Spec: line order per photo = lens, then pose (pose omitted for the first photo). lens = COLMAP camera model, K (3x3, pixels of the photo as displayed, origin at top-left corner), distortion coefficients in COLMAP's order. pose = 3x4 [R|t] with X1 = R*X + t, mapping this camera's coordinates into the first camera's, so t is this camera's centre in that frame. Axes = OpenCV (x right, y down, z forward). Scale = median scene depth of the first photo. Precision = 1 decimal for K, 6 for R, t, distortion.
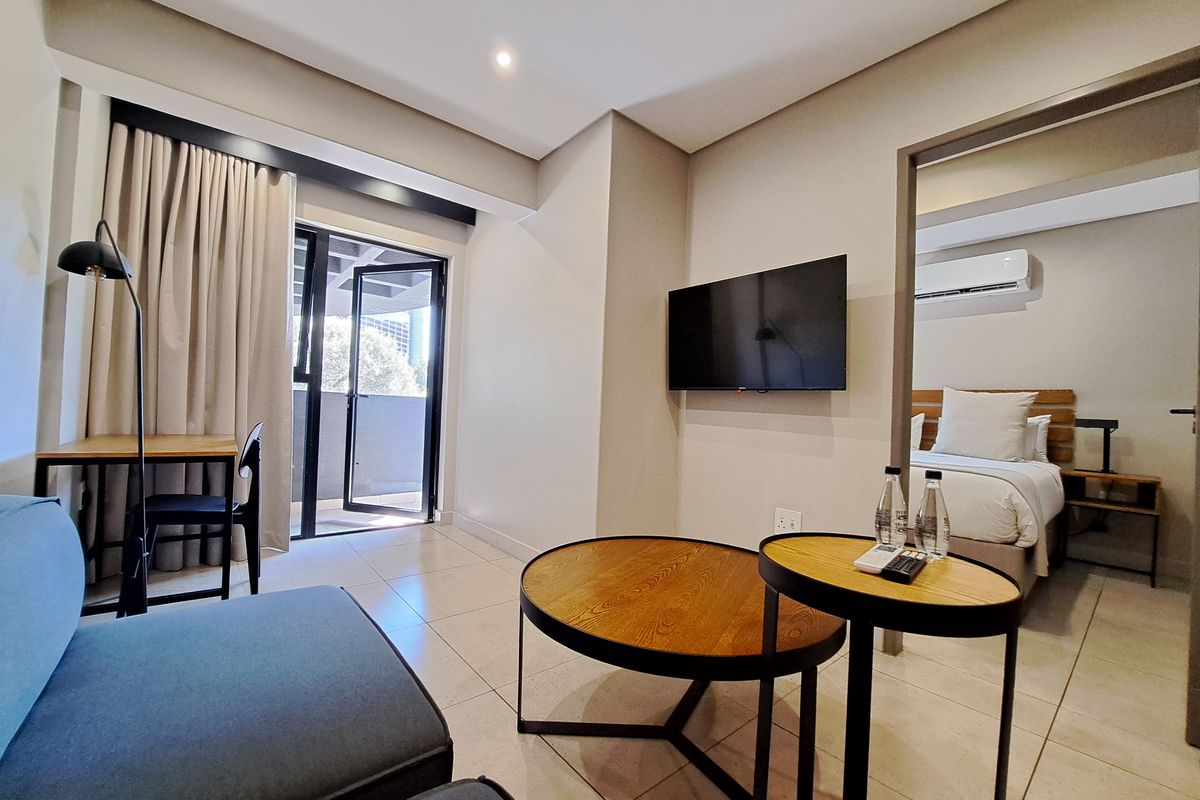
lens RADIAL K [[477.4, 0, 595.1], [0, 477.4, 401.5], [0, 0, 1]] dist [-0.010317, -0.006534]
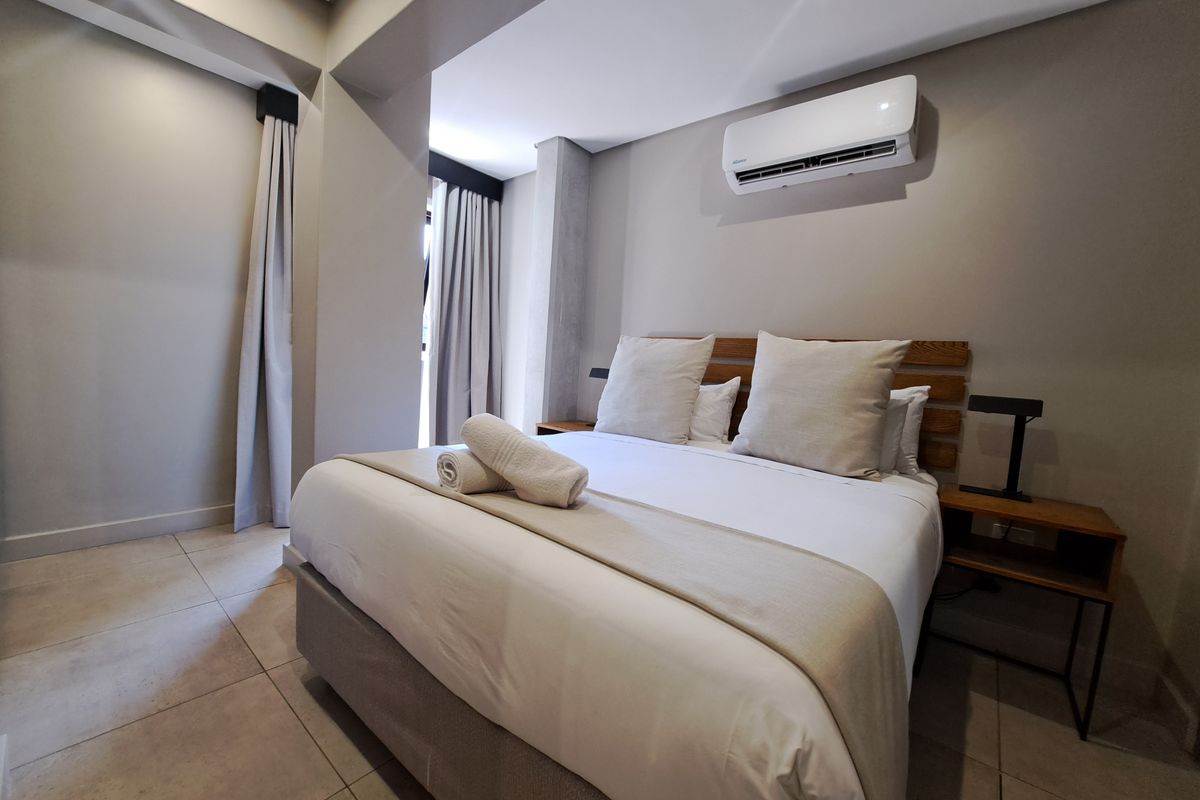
lens RADIAL K [[477.4, 0, 595.1], [0, 477.4, 401.5], [0, 0, 1]] dist [-0.010317, -0.006534]
pose [[0.983569, 0.009520, 0.180281, 0.491447], [-0.026633, 0.995334, 0.092740, 0.005017], [-0.178557, -0.096018, 0.979233, 0.532511]]
